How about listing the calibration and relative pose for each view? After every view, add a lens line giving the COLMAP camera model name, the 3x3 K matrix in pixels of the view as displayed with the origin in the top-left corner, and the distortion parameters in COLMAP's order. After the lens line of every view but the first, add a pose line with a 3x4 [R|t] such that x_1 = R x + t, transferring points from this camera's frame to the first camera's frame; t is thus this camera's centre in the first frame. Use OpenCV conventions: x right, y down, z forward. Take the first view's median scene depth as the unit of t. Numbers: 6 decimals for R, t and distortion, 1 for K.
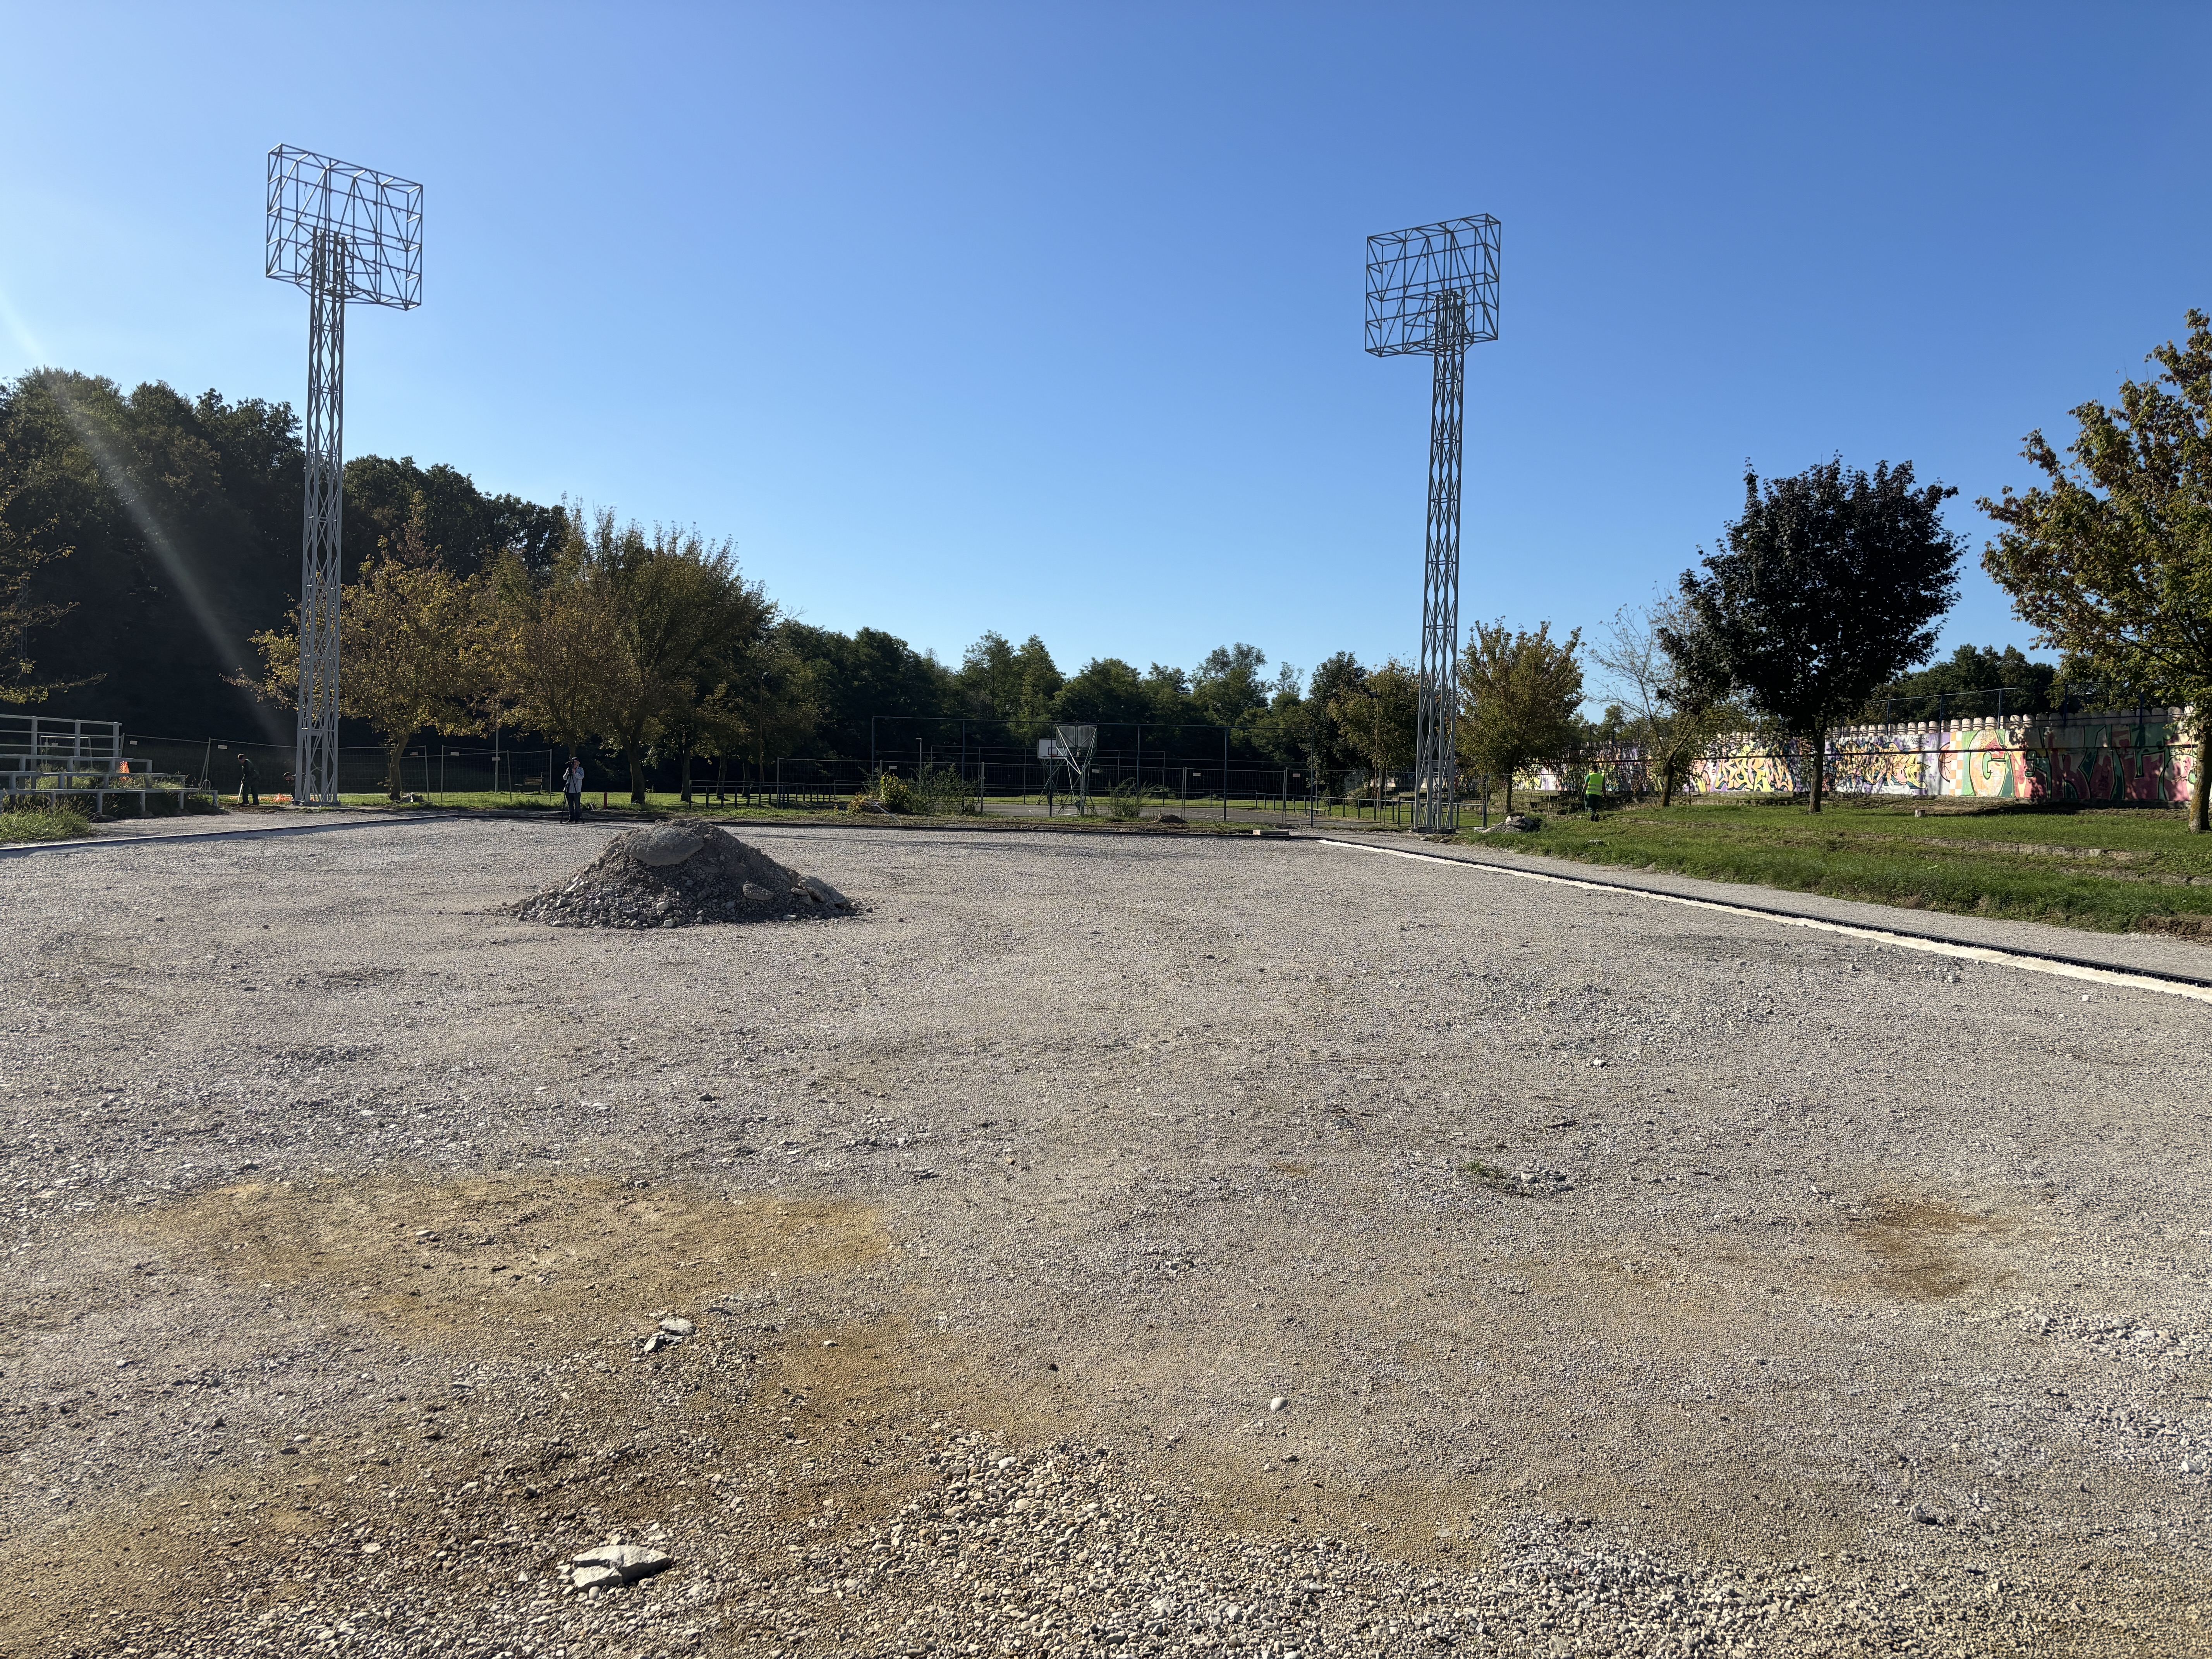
lens RADIAL K [[1653.7, 0, 1087.6], [0, 1653.7, 843.6], [0, 0, 1]] dist [0.082443, -0.085964]
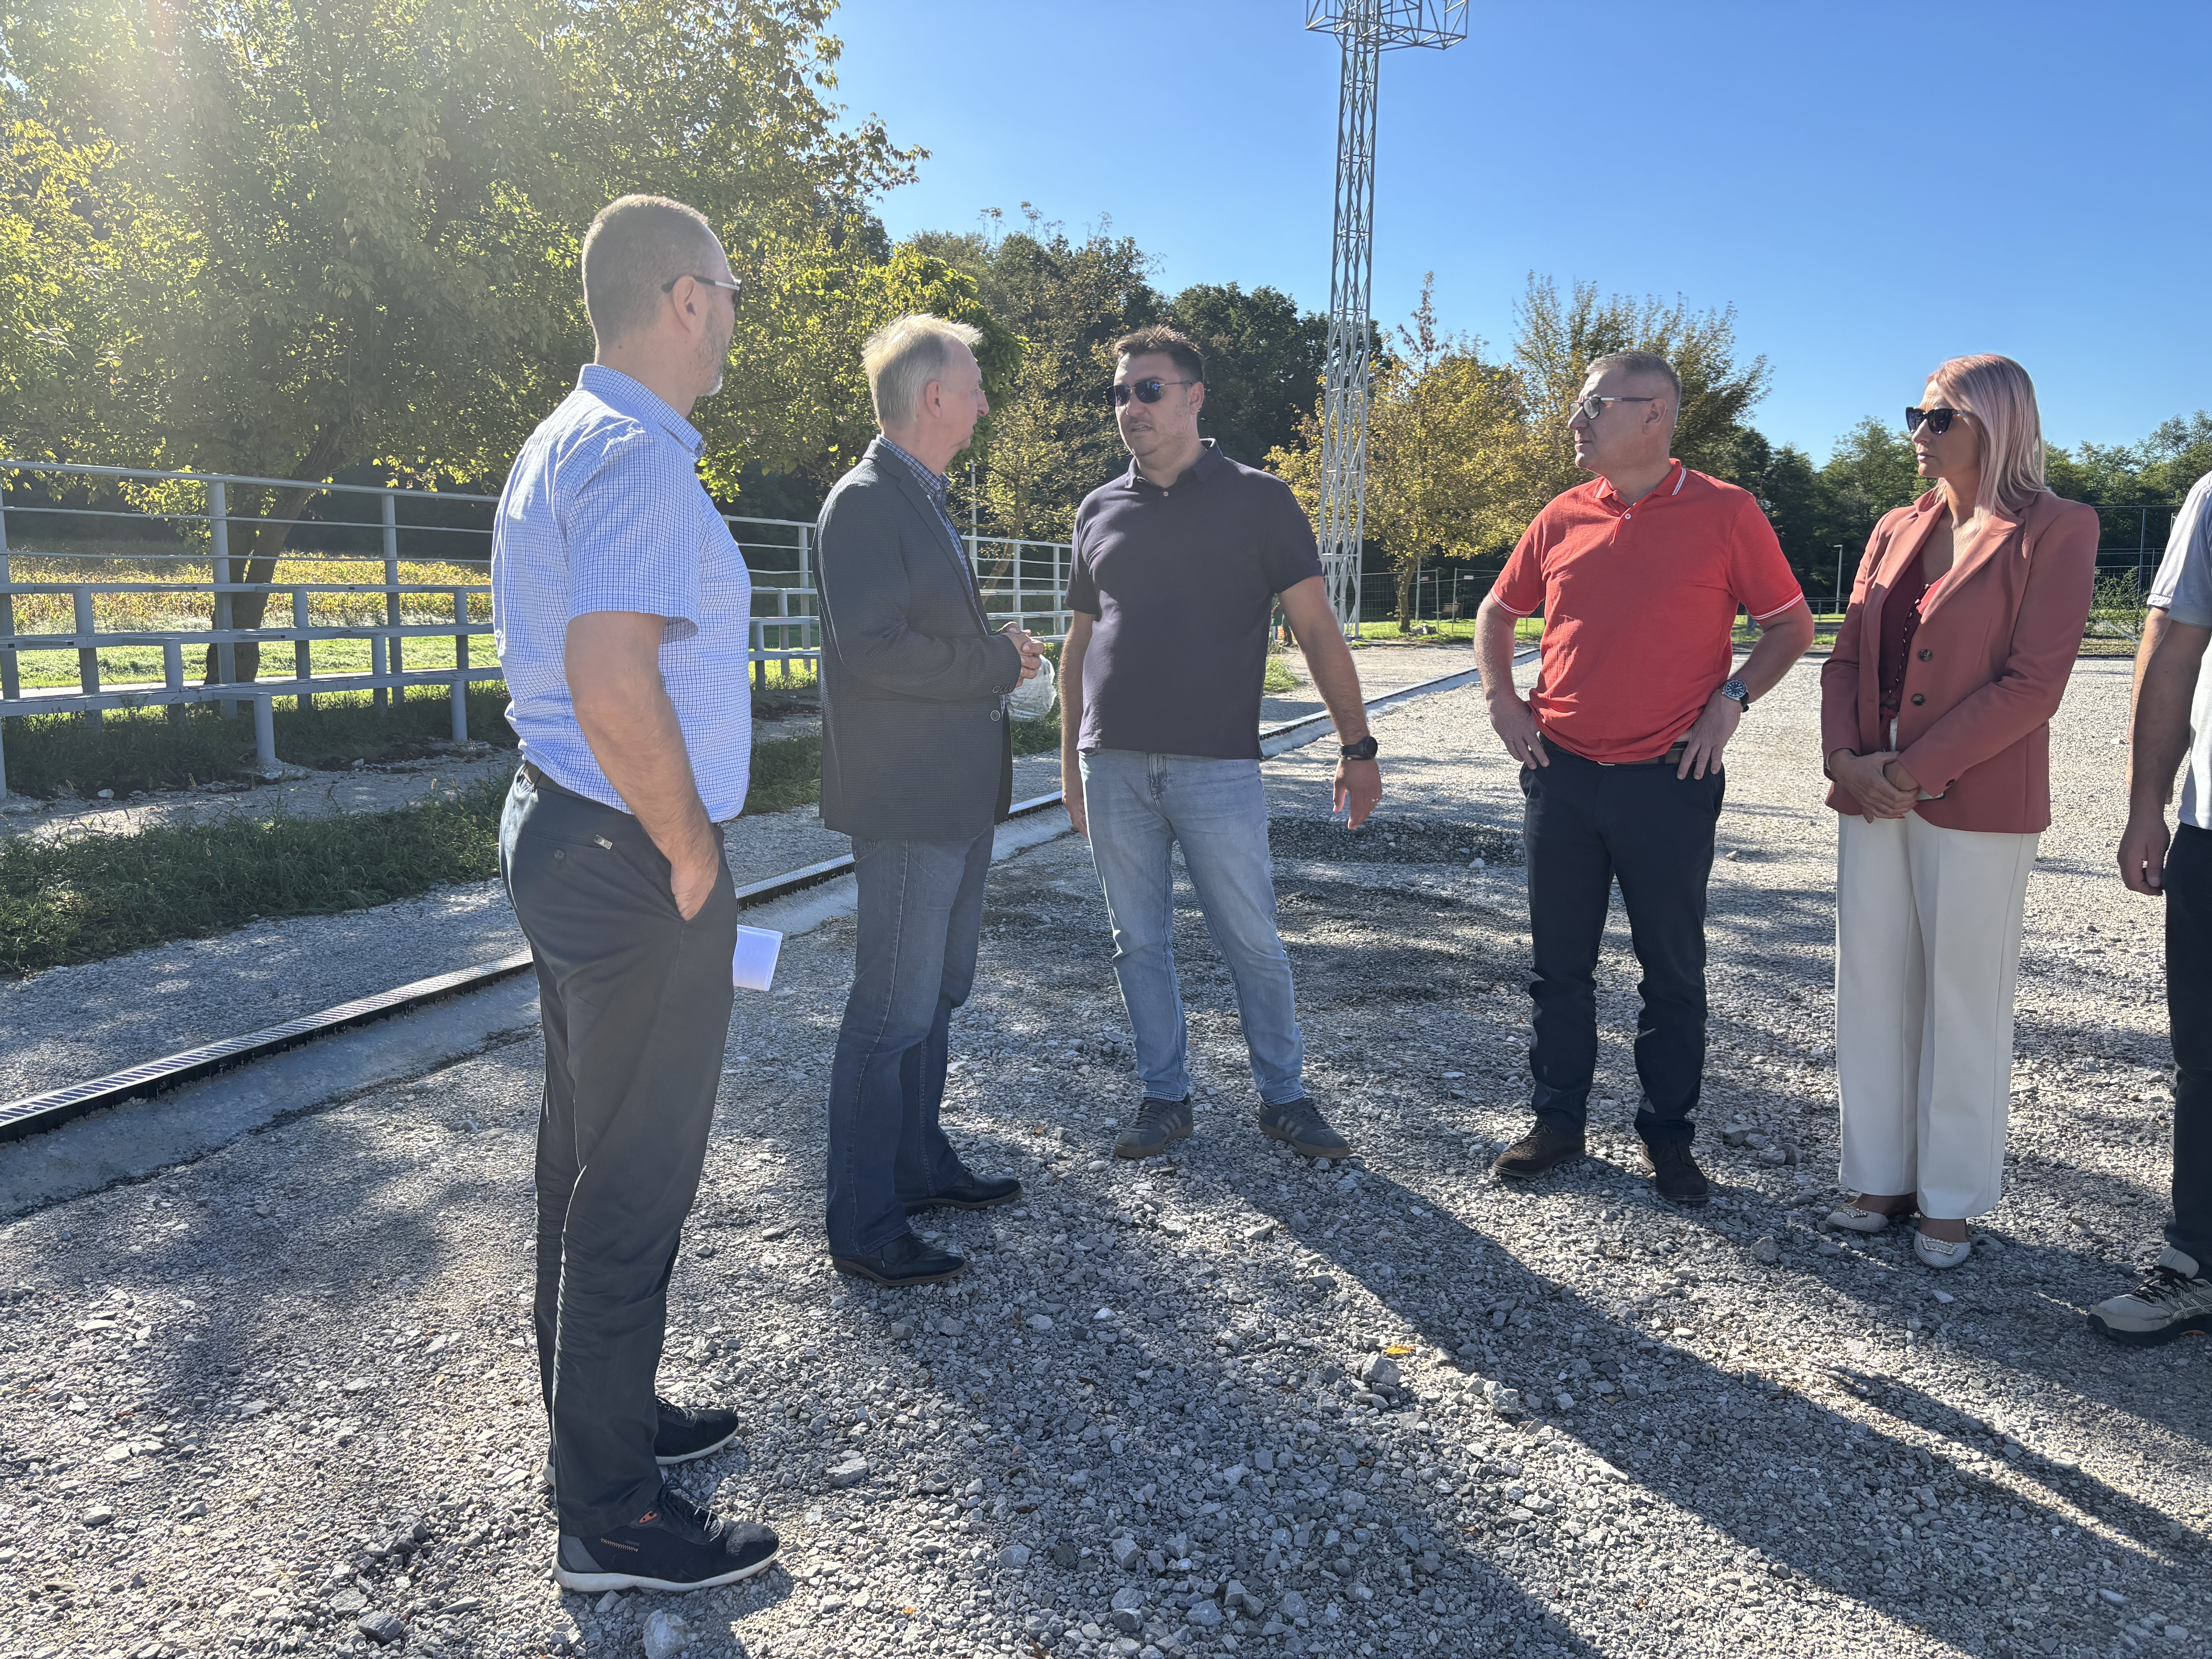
lens RADIAL K [[1653.7, 0, 1087.6], [0, 1653.7, 843.6], [0, 0, 1]] dist [0.082443, -0.085964]
pose [[0.908844, 0.039457, -0.415265, -0.152902], [0.004412, 0.994551, 0.104156, -0.004880], [0.417112, -0.096493, 0.903718, 0.088796]]
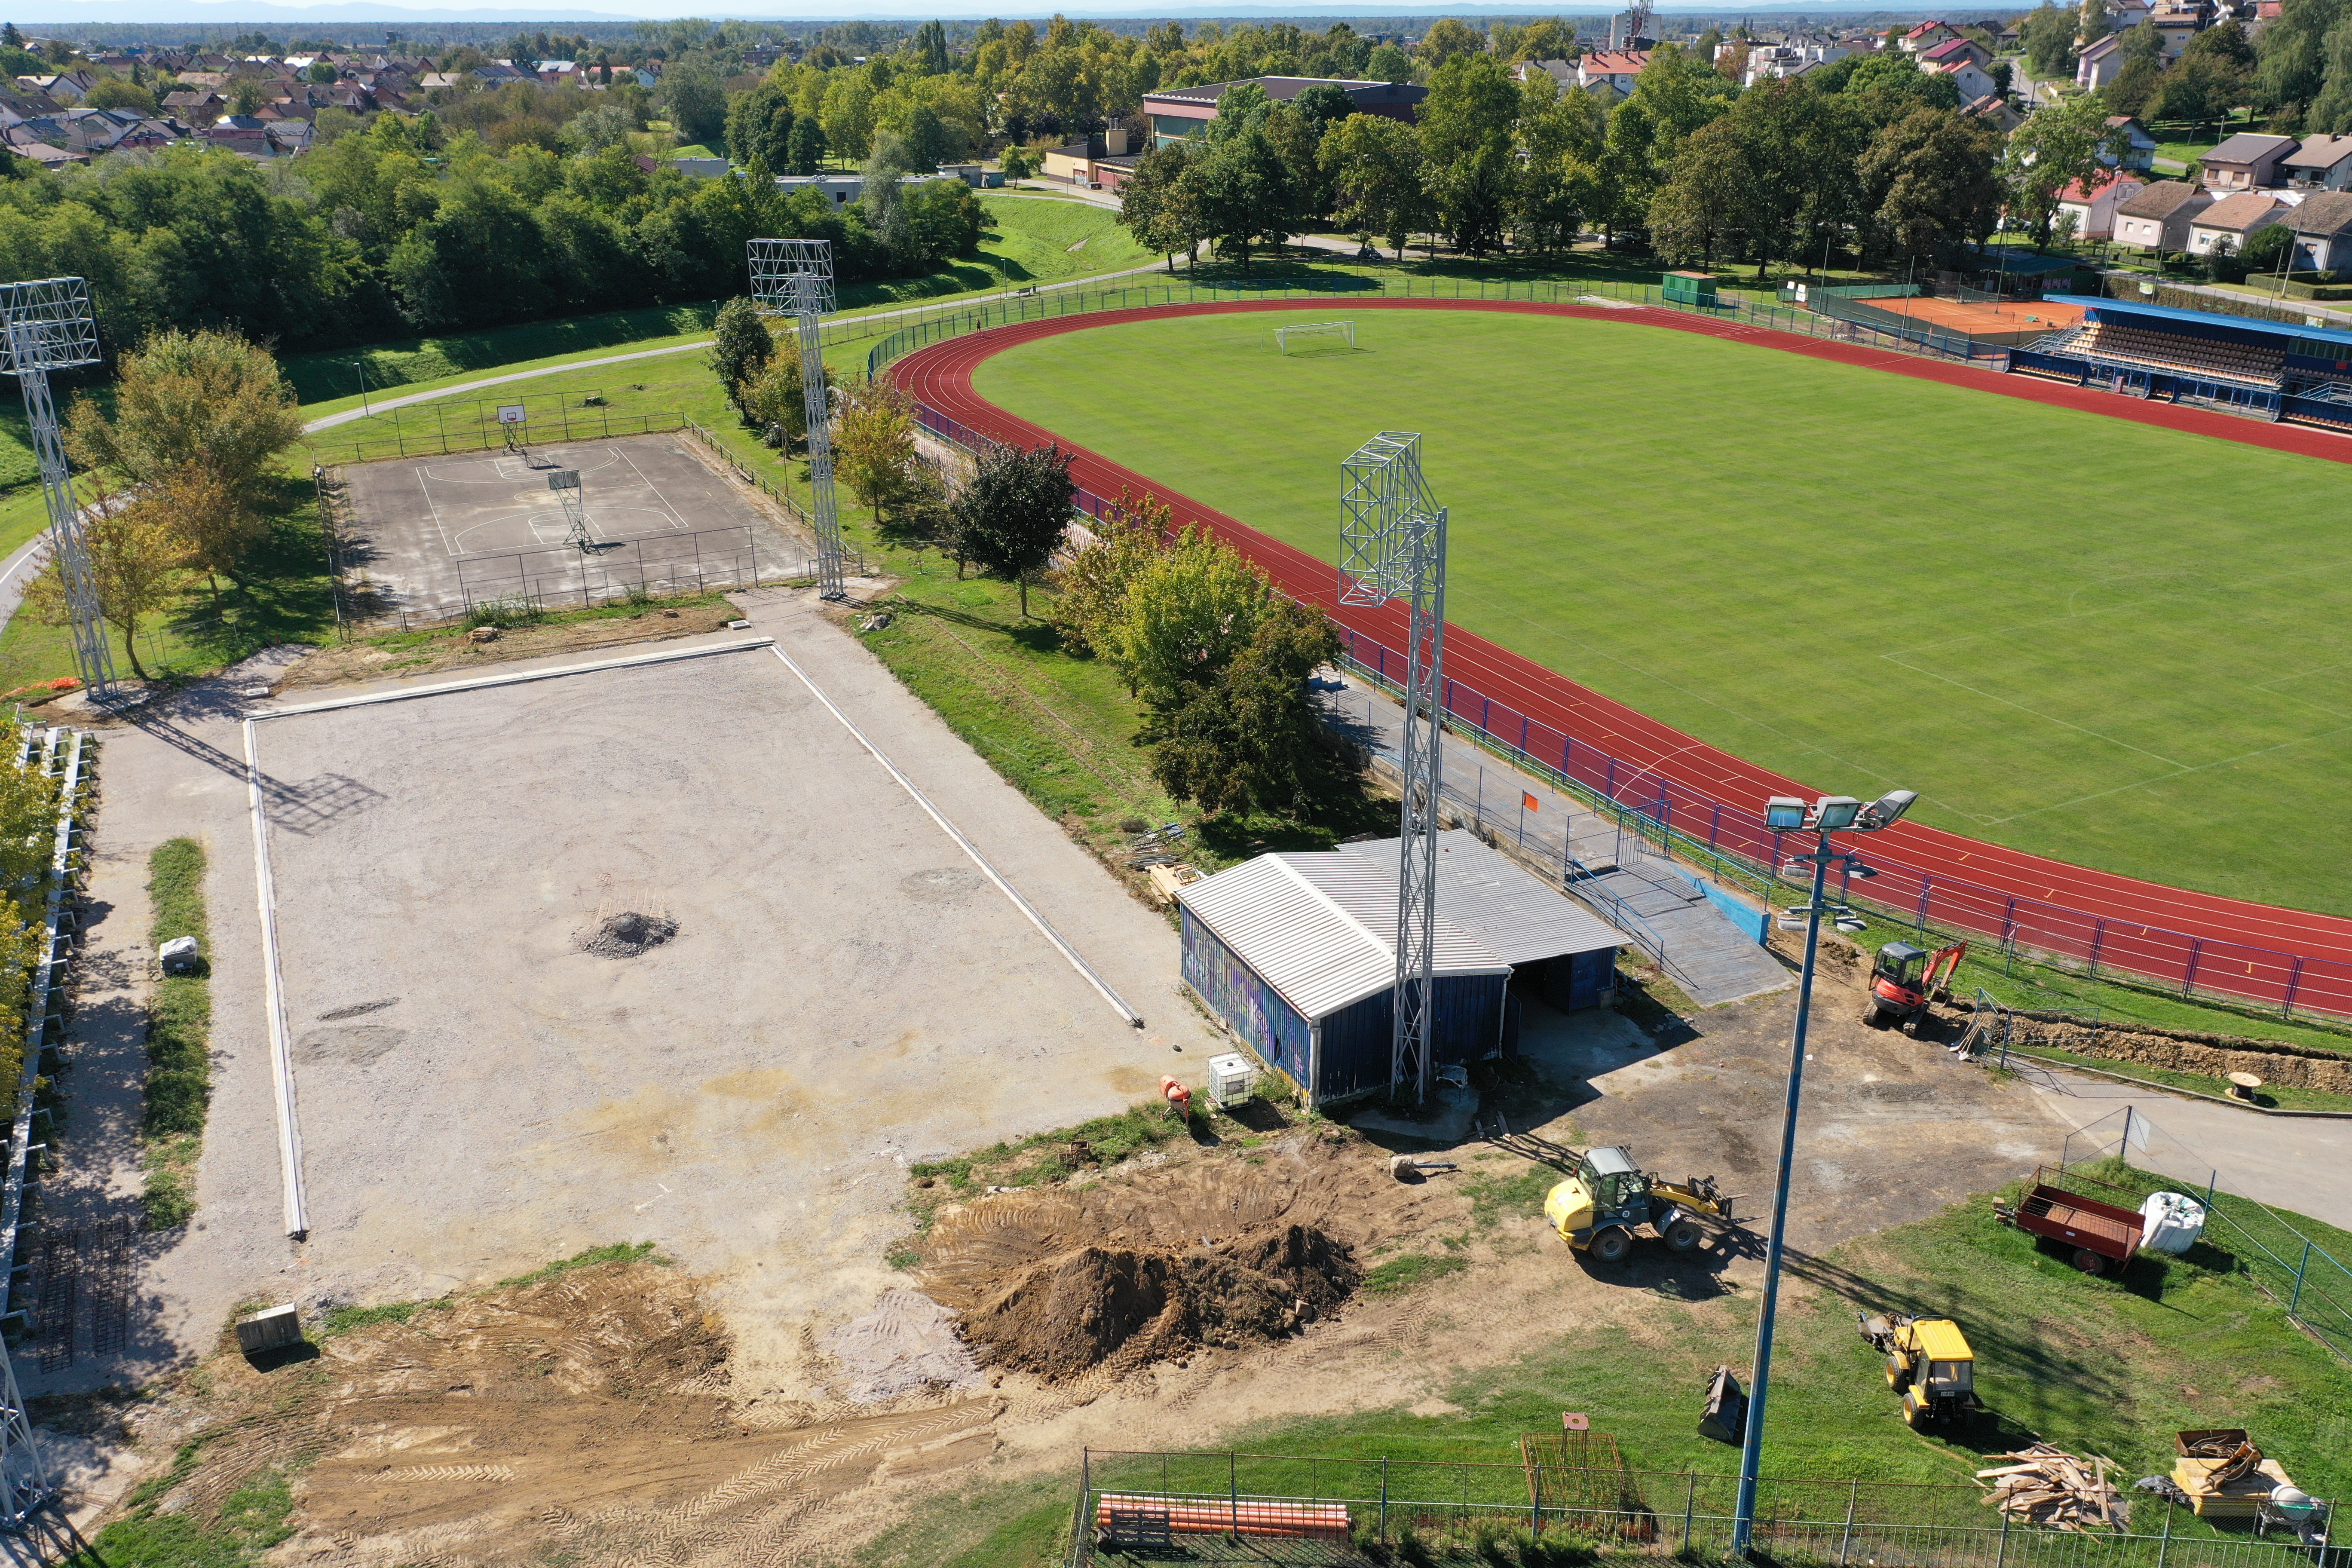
lens RADIAL K [[1859.7, 0, 1176.8], [0, 1859.7, 783.2], [0, 0, 1]] dist [0.010597, 0.000493]
pose [[0.926370, -0.173333, 0.334355, -0.102991], [0.045457, 0.932764, 0.357609, -0.384354], [-0.373860, -0.316080, 0.871964, -0.653164]]
